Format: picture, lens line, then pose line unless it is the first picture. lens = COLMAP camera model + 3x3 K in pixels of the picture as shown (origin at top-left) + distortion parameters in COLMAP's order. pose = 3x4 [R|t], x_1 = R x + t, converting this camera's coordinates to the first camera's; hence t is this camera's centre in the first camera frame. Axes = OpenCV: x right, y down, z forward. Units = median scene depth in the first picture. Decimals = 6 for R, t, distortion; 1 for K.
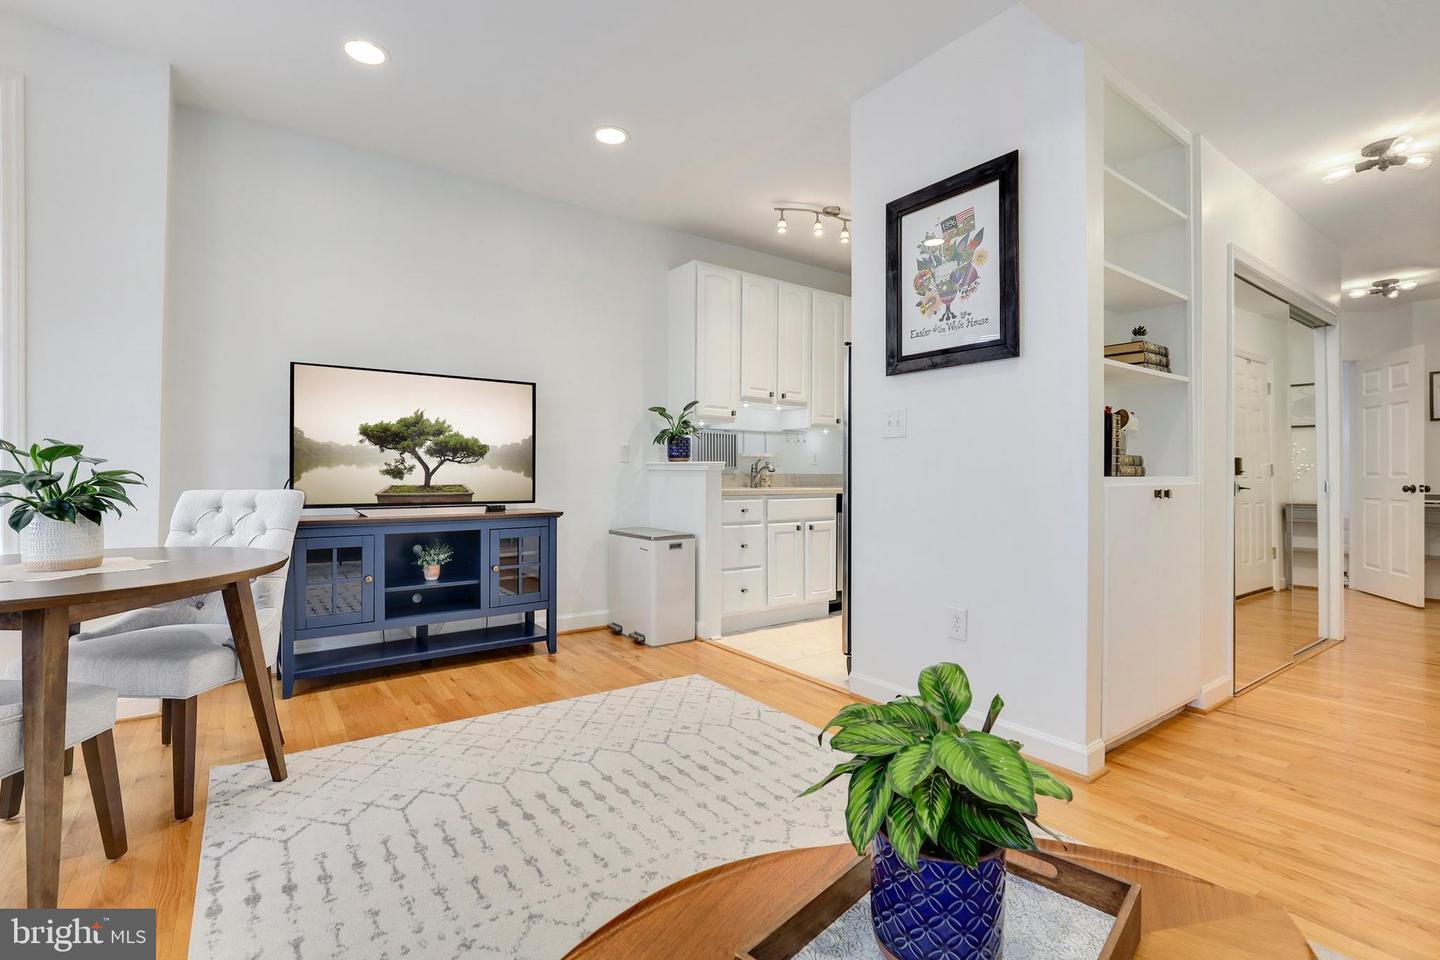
lens RADIAL K [[659.6, 0, 706.9], [0, 659.6, 467.3], [0, 0, 1]] dist [-0.011498, 0.006673]
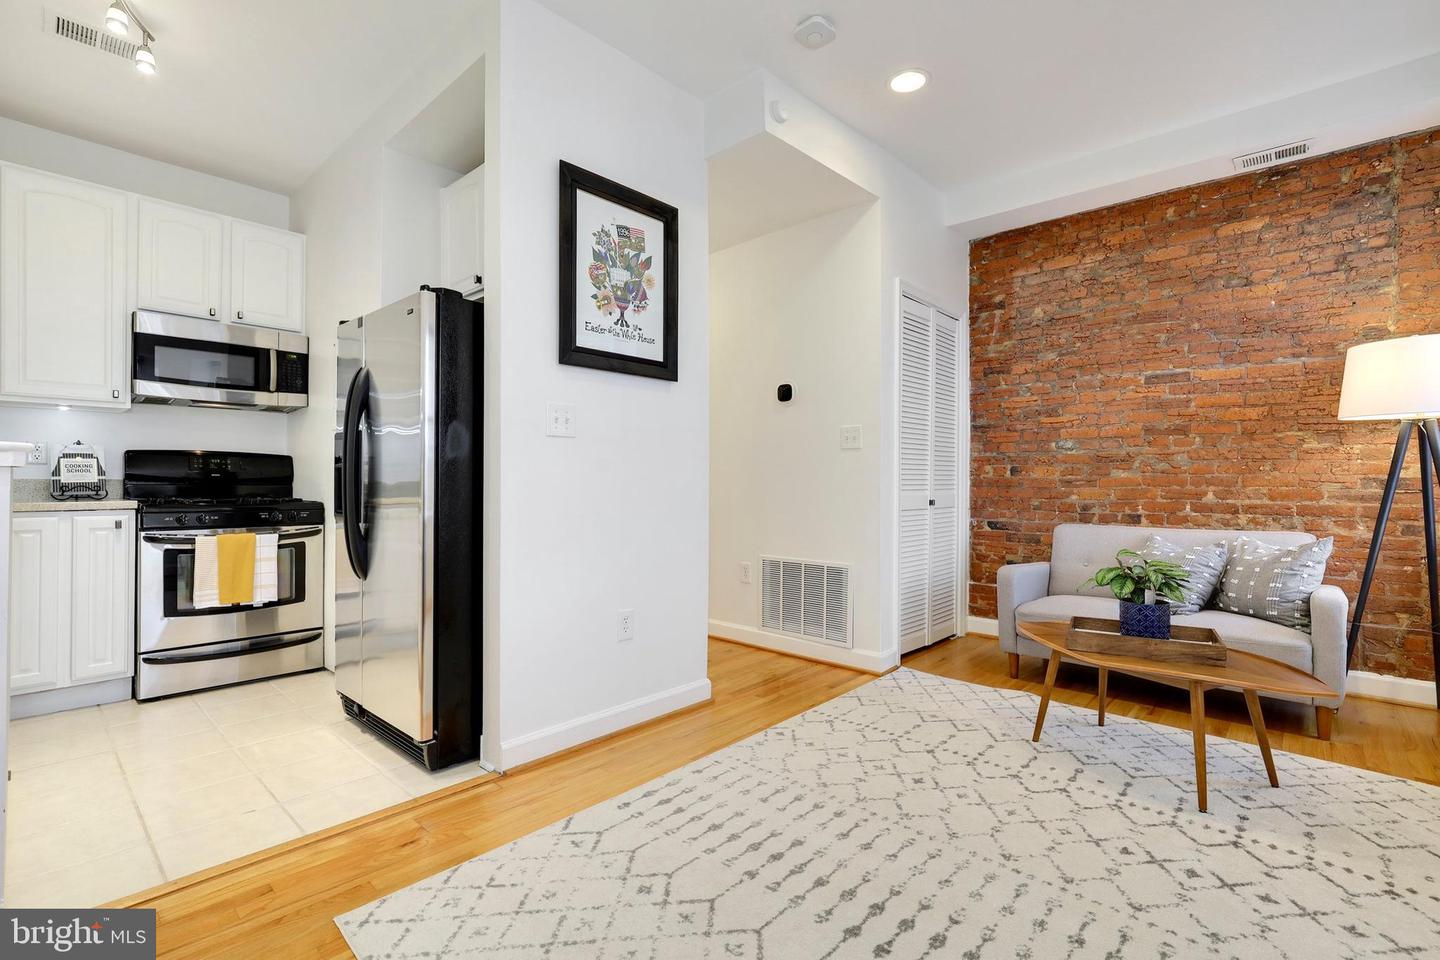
lens RADIAL K [[659.6, 0, 719.3], [0, 659.6, 476.7], [0, 0, 1]] dist [-0.011498, 0.006673]
pose [[-0.210217, 0.002162, 0.977652, -0.505911], [-0.014644, 0.999878, -0.005361, 0.007415], [-0.977545, -0.015444, -0.210159, 0.829314]]
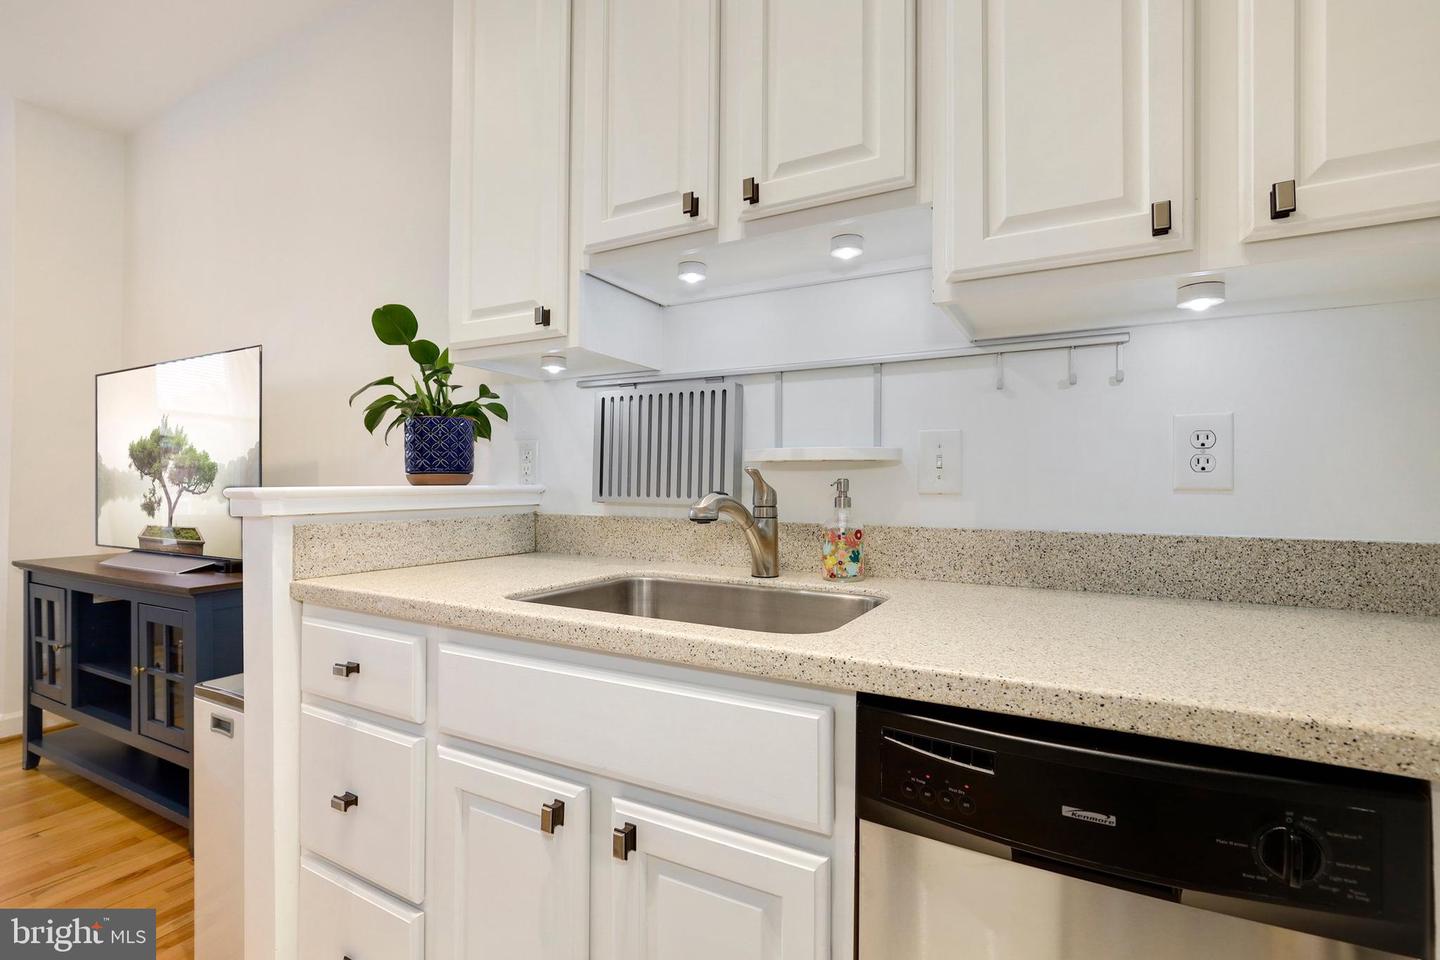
lens RADIAL K [[659.6, 0, 703.7], [0, 659.6, 485.4], [0, 0, 1]] dist [-0.011498, 0.006673]
pose [[0.418340, -0.005084, -0.908276, 0.442760], [0.009934, 0.999950, -0.001021, -0.008666], [0.908236, -0.008596, 0.418370, 1.257918]]
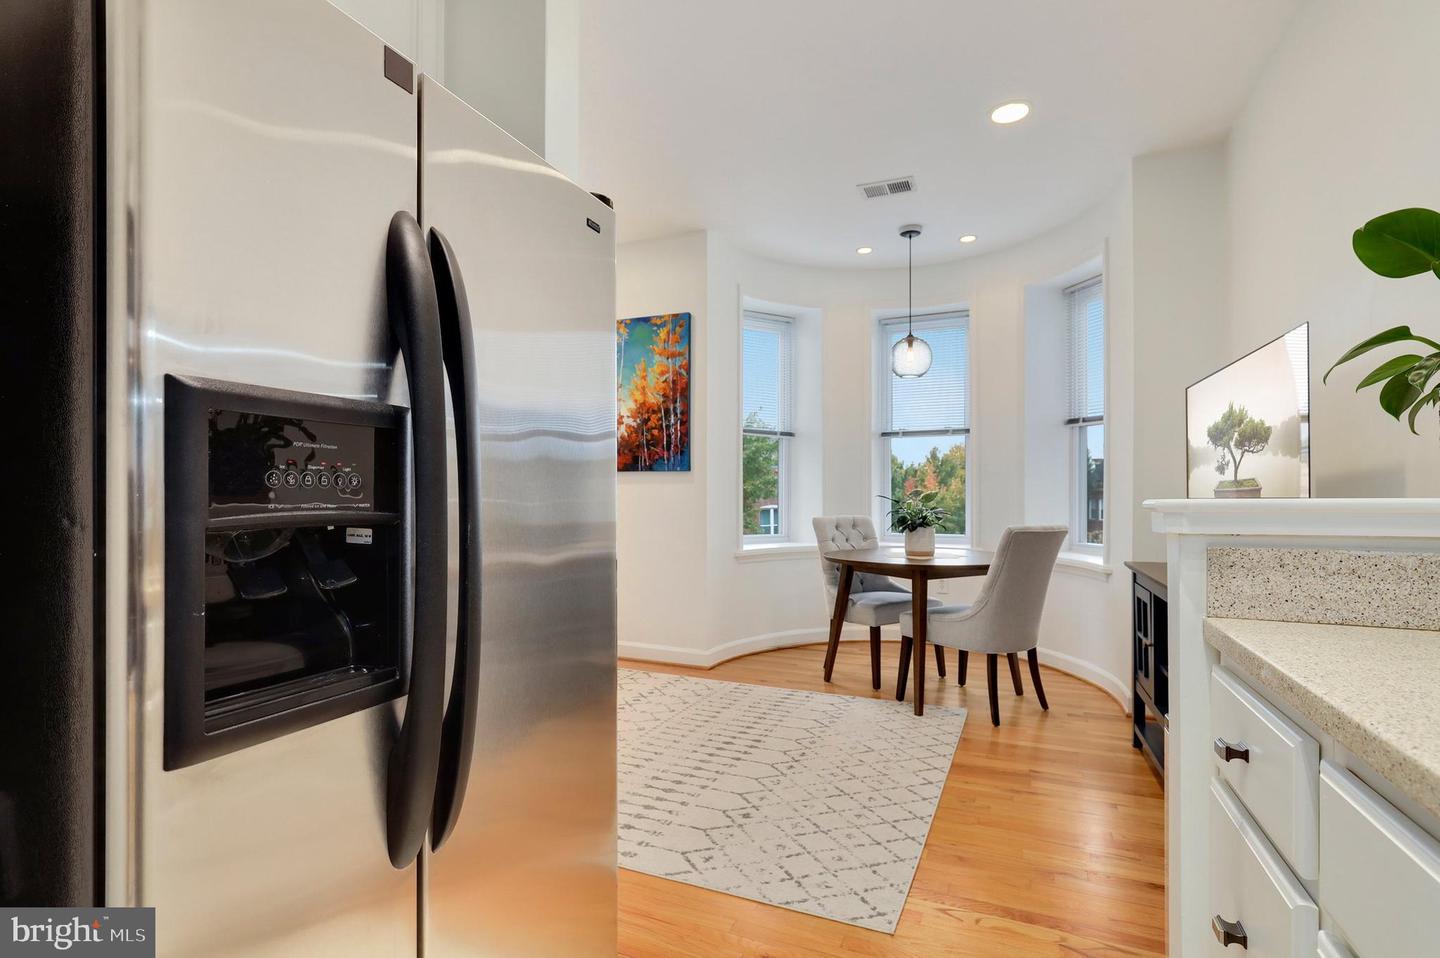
lens RADIAL K [[687.3, 0, 701.3], [0, 687.3, 491.7], [0, 0, 1]] dist [-0.017982, 0.008696]
pose [[-0.868152, -0.005458, -0.496268, 0.357430], [0.001293, 0.999911, -0.013260, -0.009990], [0.496296, -0.012154, -0.868068, 1.355947]]
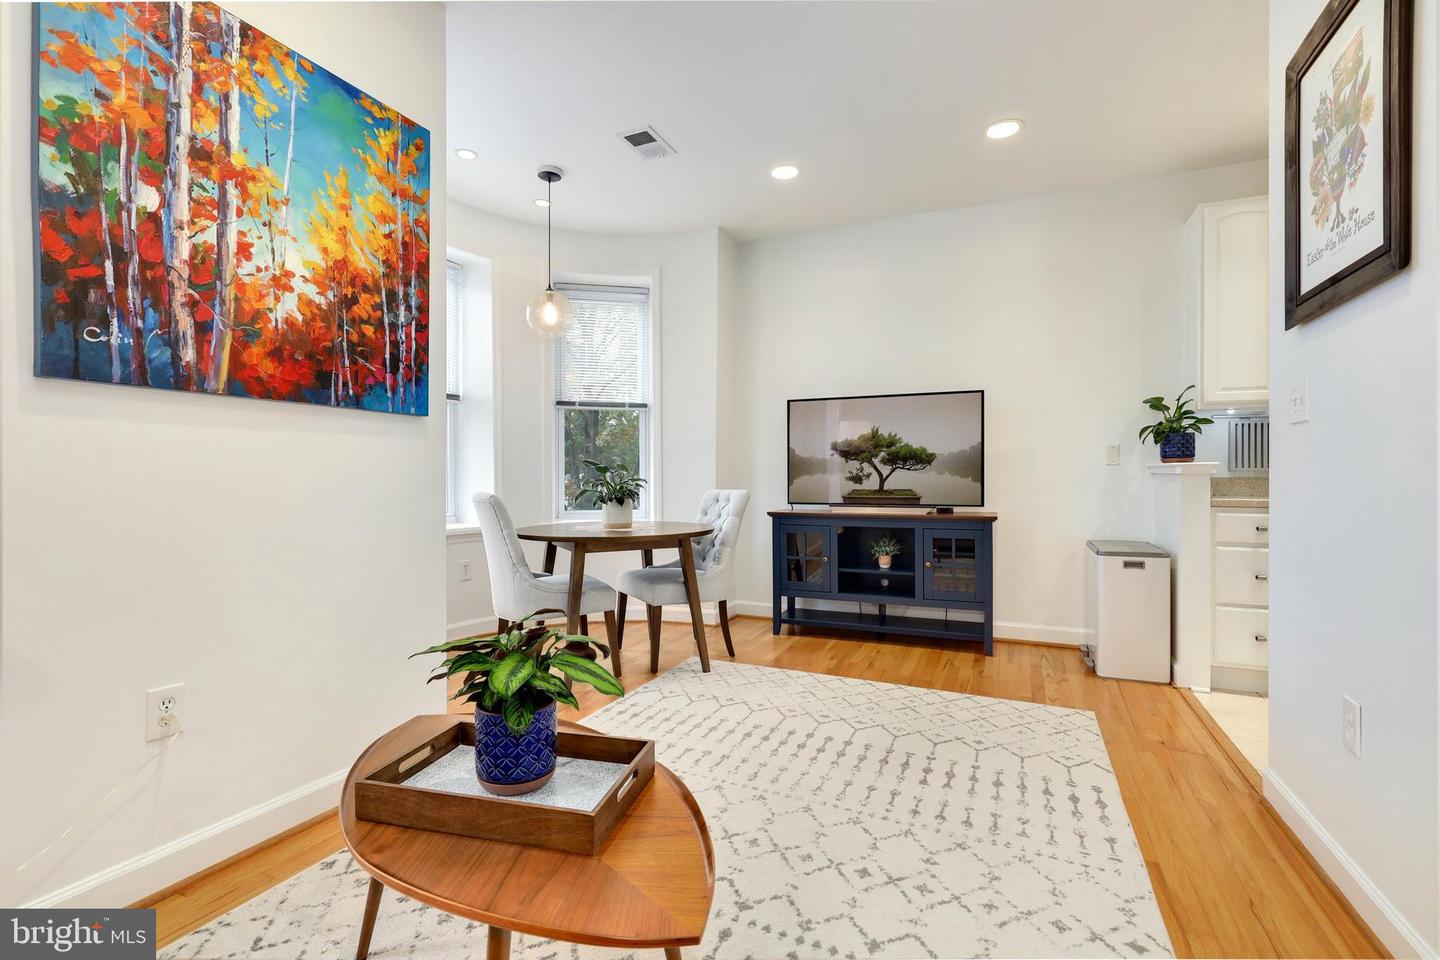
lens RADIAL K [[659.6, 0, 708.3], [0, 659.6, 473.8], [0, 0, 1]] dist [-0.011498, 0.006673]
pose [[0.489298, -0.009262, -0.872067, 0.479354], [0.012699, 0.999913, -0.003495, 0.000202], [0.872024, -0.009364, 0.489374, 0.145280]]
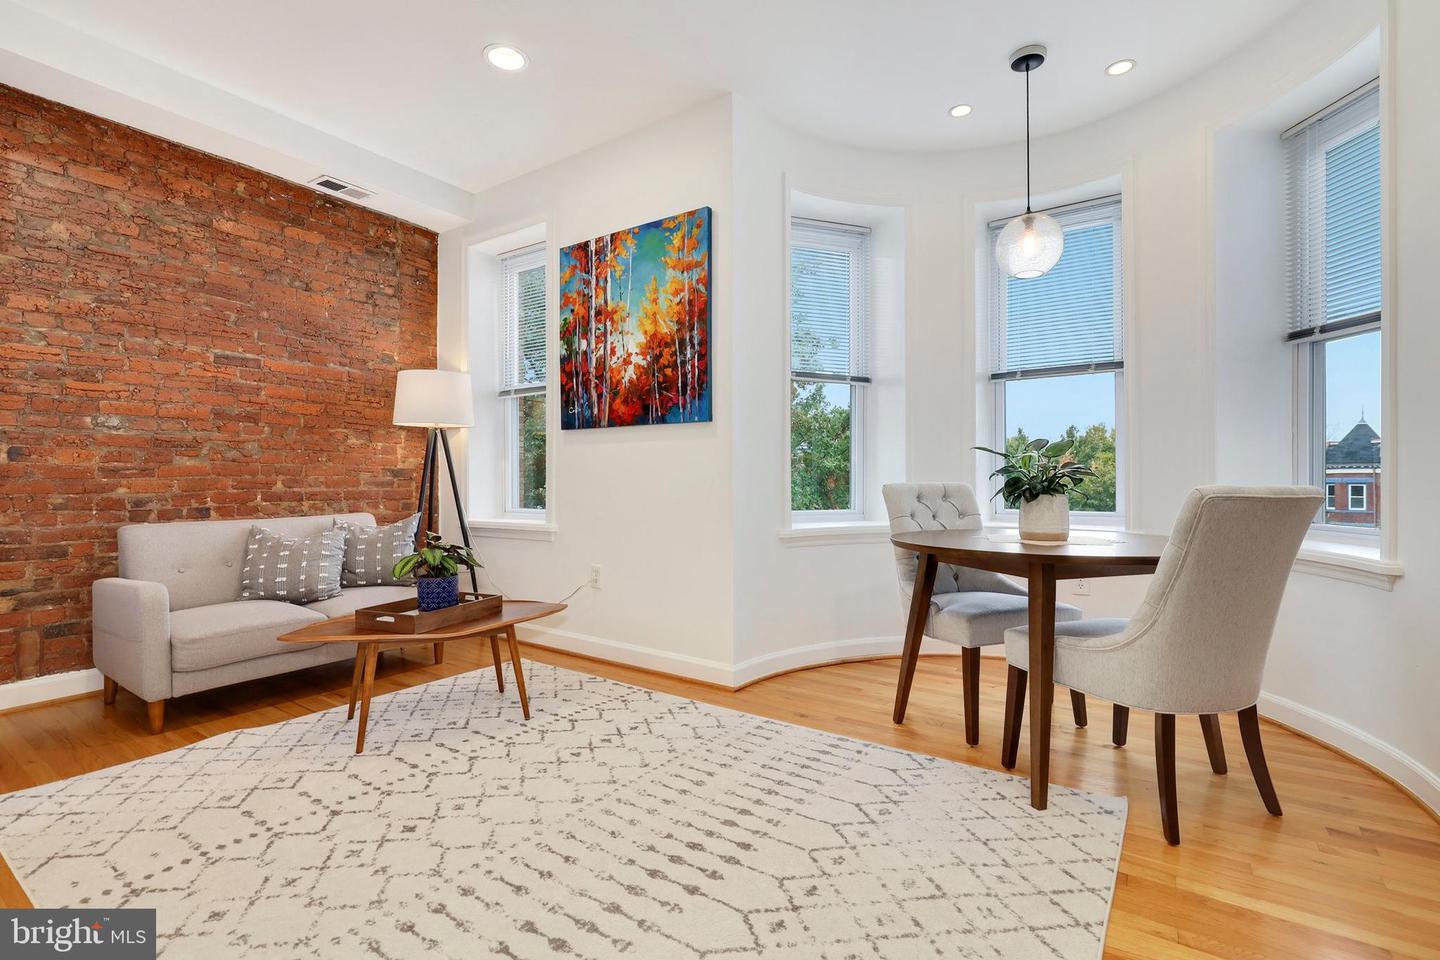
lens RADIAL K [[659.6, 0, 707.5], [0, 659.6, 476.8], [0, 0, 1]] dist [-0.011498, 0.006673]
pose [[-0.942517, -0.002028, -0.334152, 0.046103], [0.002221, 0.999921, -0.012335, 0.022585], [0.334151, -0.012368, -0.942438, 1.086752]]
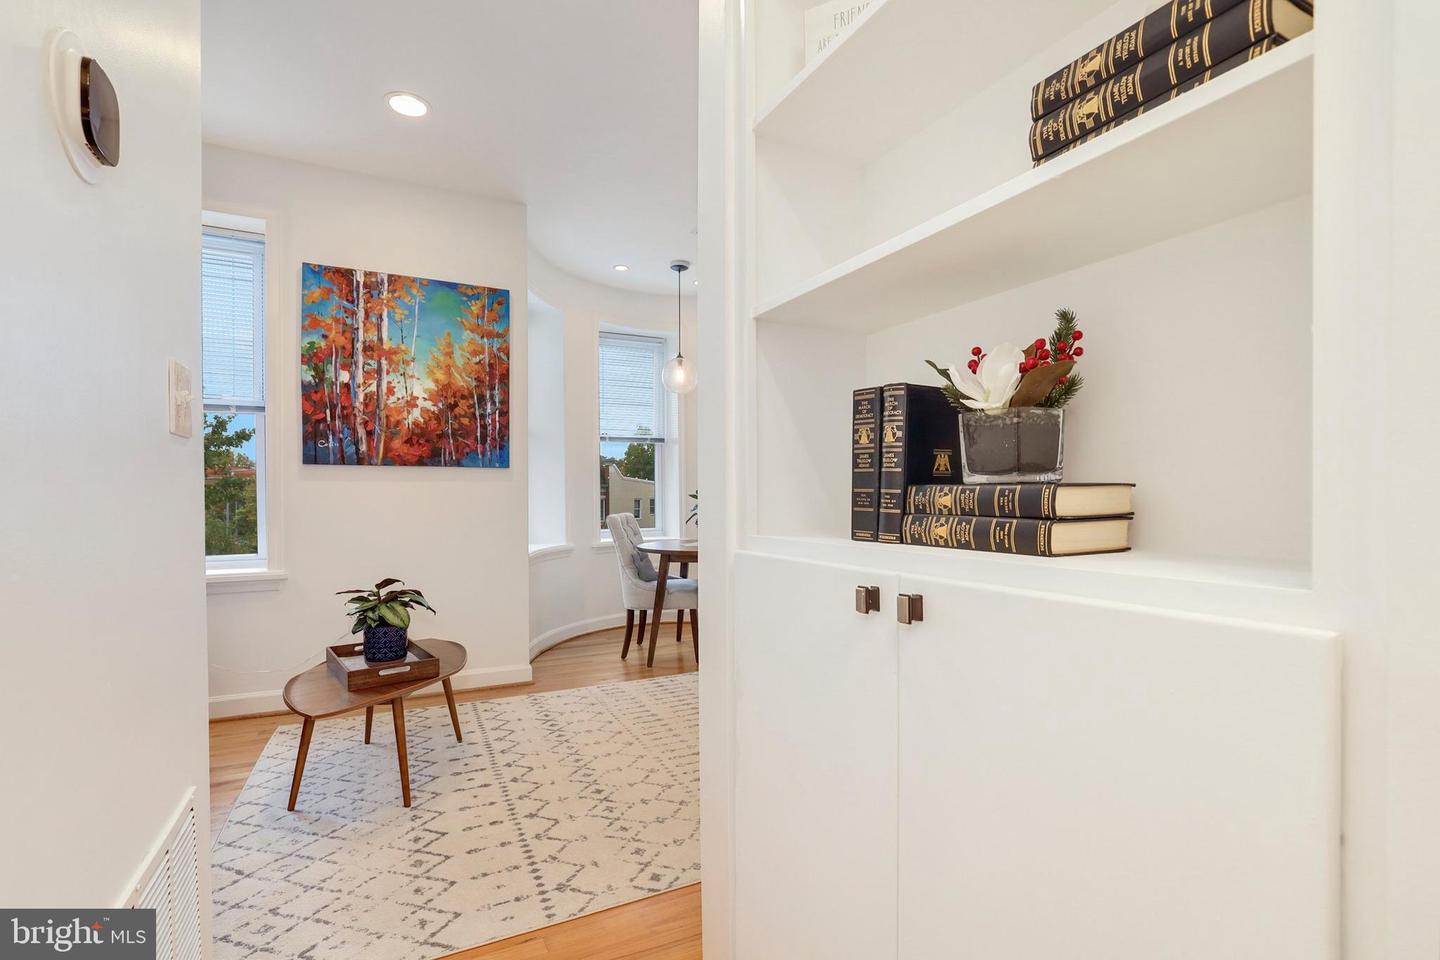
lens RADIAL K [[659.6, 0, 701.5], [0, 659.6, 497.6], [0, 0, 1]] dist [-0.011498, 0.006673]
pose [[-0.156966, 0.001168, -0.987603, 0.781974], [0.012234, 0.999925, -0.000762, -0.011106], [0.987528, -0.012202, -0.156969, 0.718480]]
